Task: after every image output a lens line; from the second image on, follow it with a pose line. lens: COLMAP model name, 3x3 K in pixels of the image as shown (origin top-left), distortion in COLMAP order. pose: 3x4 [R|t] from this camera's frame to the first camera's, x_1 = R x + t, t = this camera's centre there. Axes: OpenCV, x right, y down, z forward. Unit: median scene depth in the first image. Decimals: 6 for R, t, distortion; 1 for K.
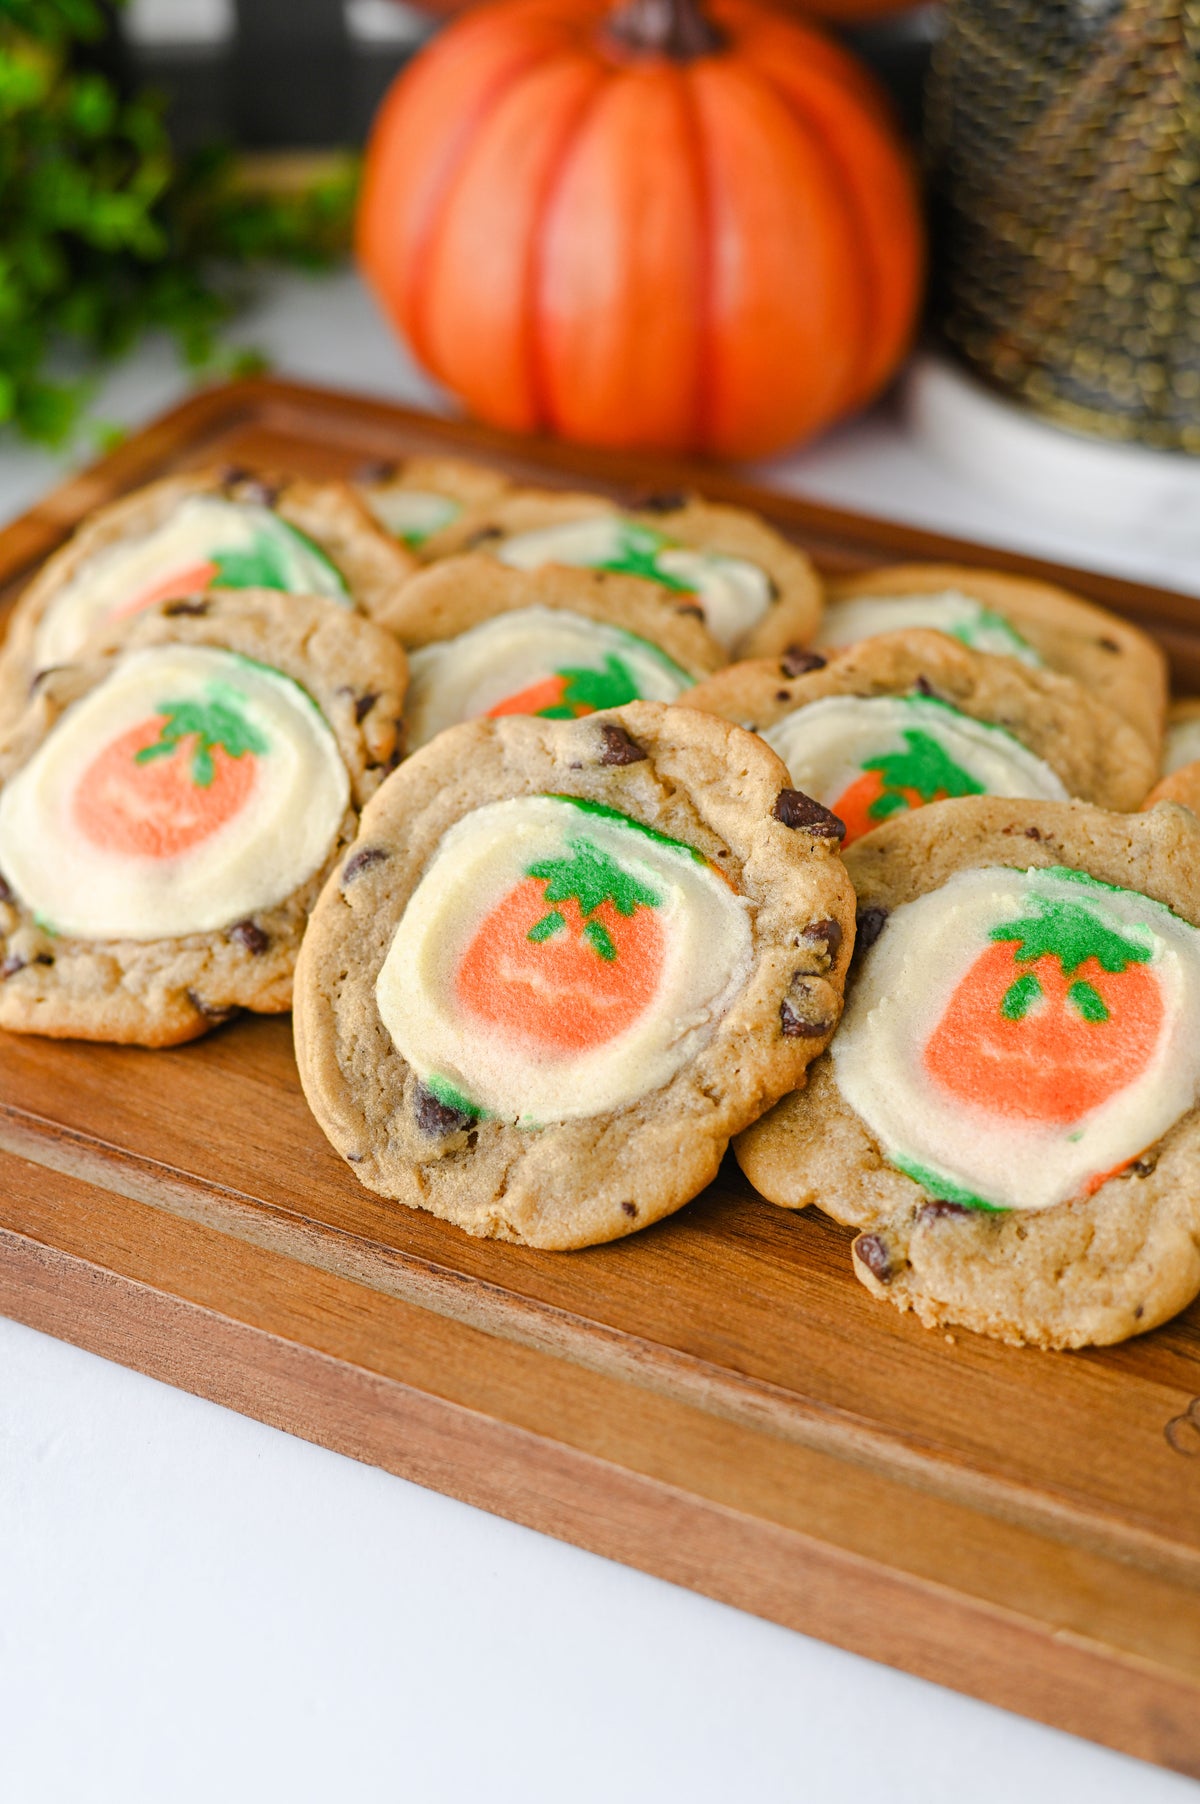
lens RADIAL K [[2872.9, 0, 600.0], [0, 2872.9, 902.0], [0, 0, 1]] dist [-0.169785, 0.146000]
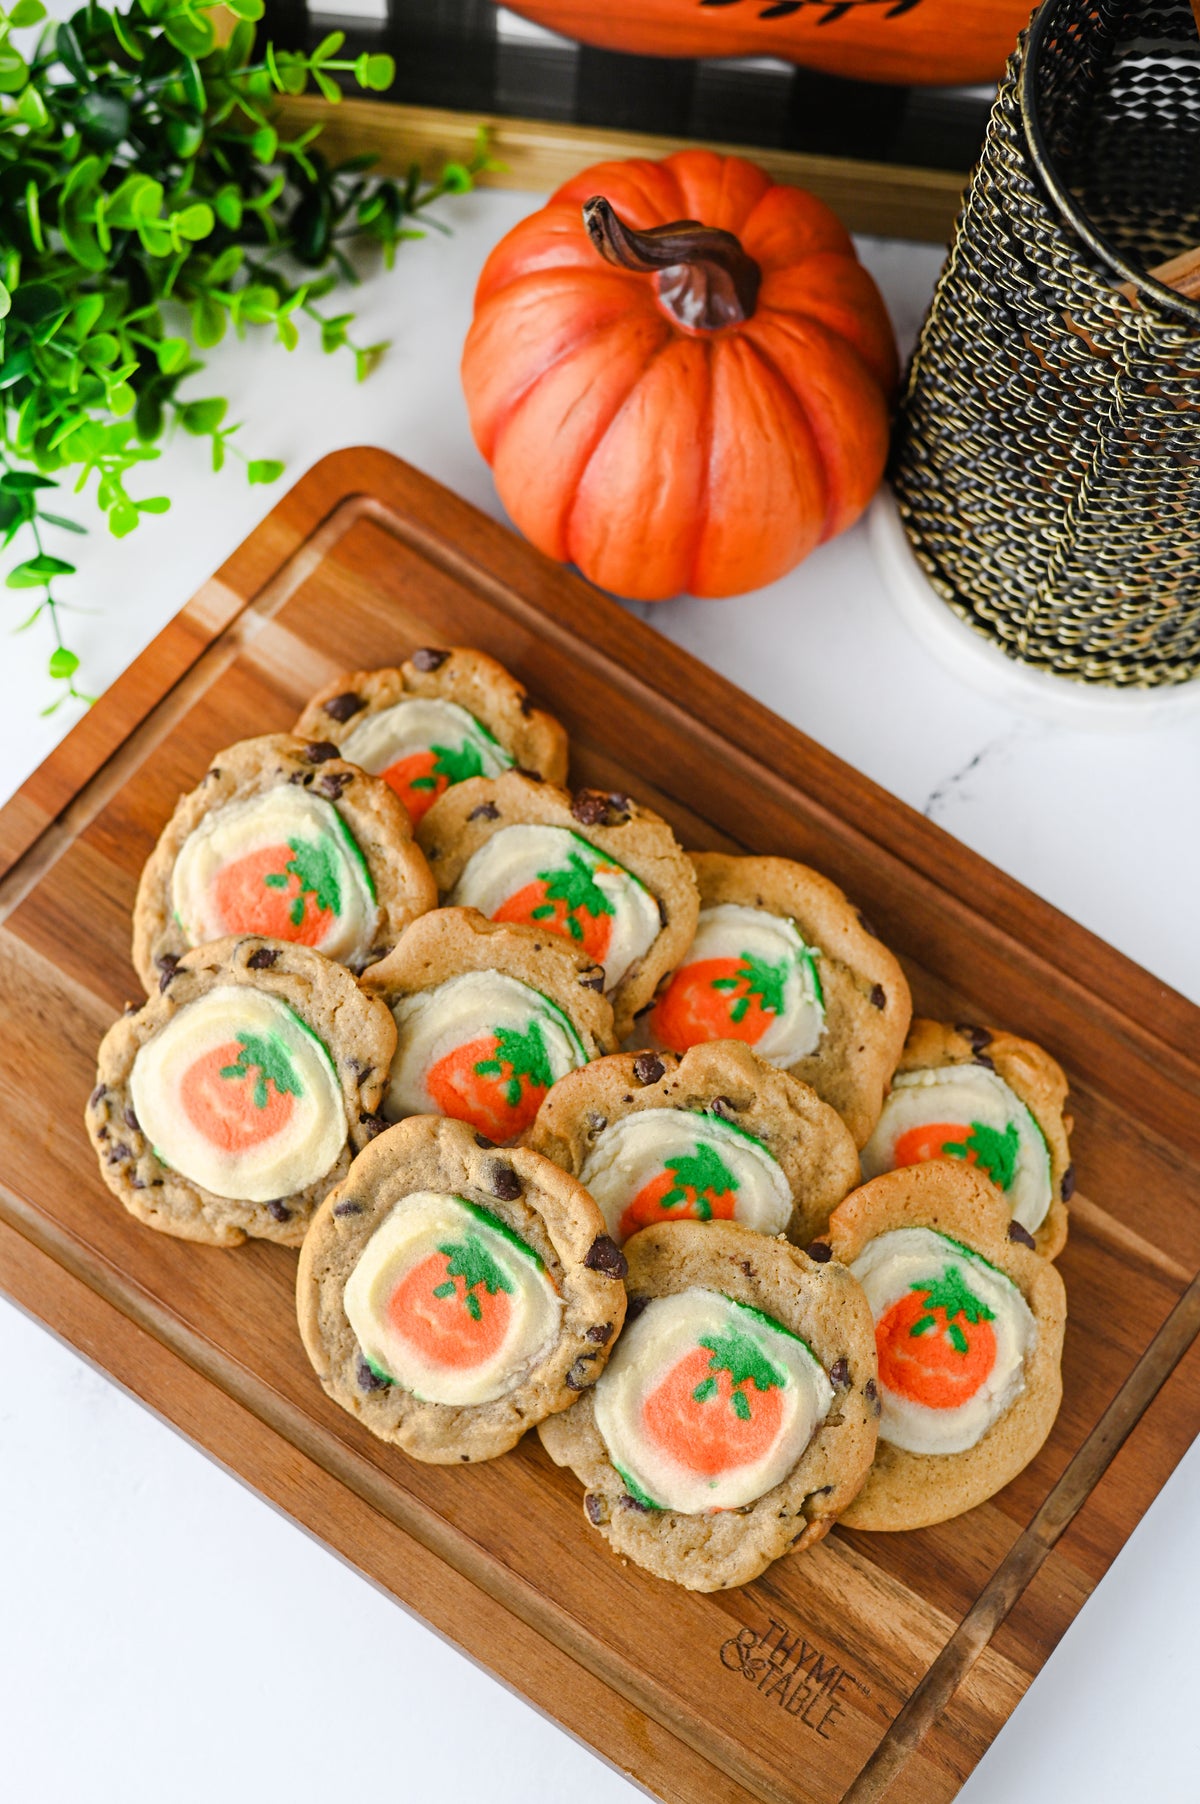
lens RADIAL K [[2820.6, 0, 601.2], [0, 2820.6, 877.5], [0, 0, 1]] dist [-0.156327, 0.151089]
pose [[0.985629, 0.168241, -0.015170, 0.057843], [-0.134053, 0.833653, 0.535773, -1.112571], [0.102785, -0.526040, 0.844226, -0.272005]]
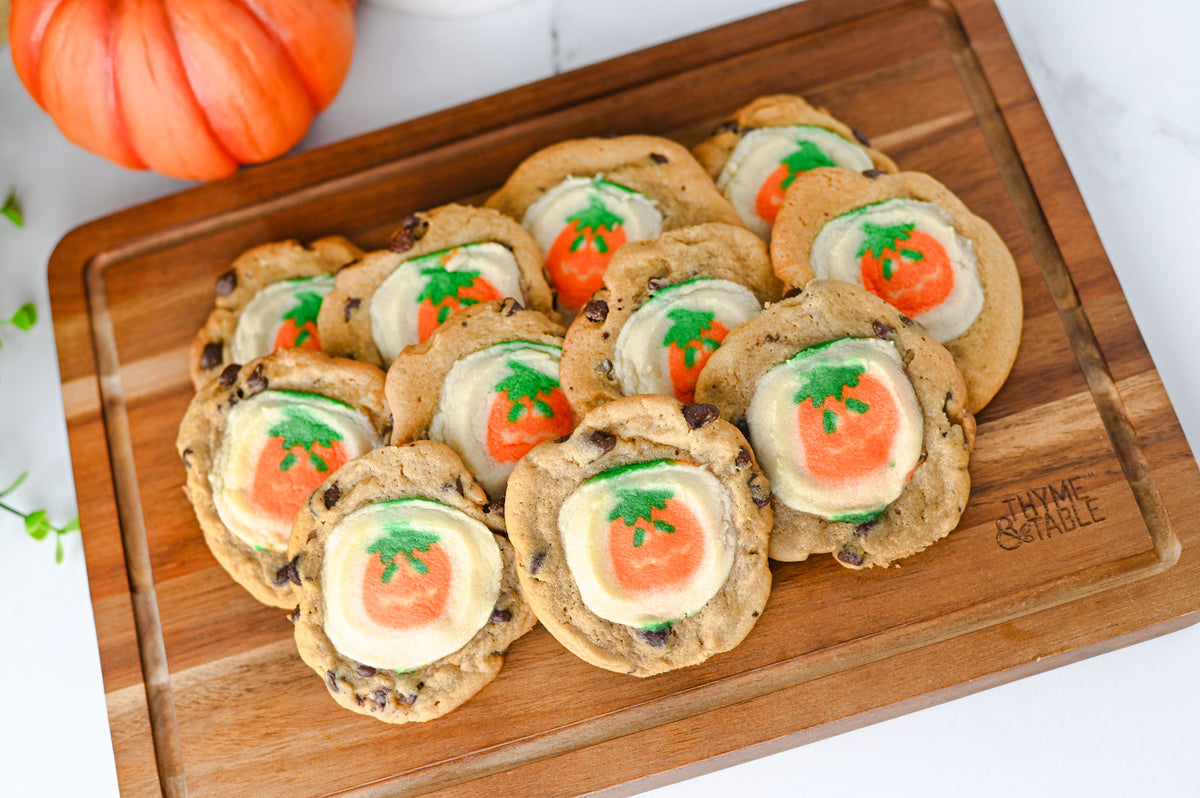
lens RADIAL K [[1876.2, 0, 600.0], [0, 1876.2, 399.0], [0, 0, 1]] dist [-0.156327, 0.151089]
pose [[0.737227, -0.655469, 0.163879, -0.198559], [0.511291, 0.699792, 0.498871, -0.763035], [-0.441676, -0.283991, 0.851041, -0.119364]]
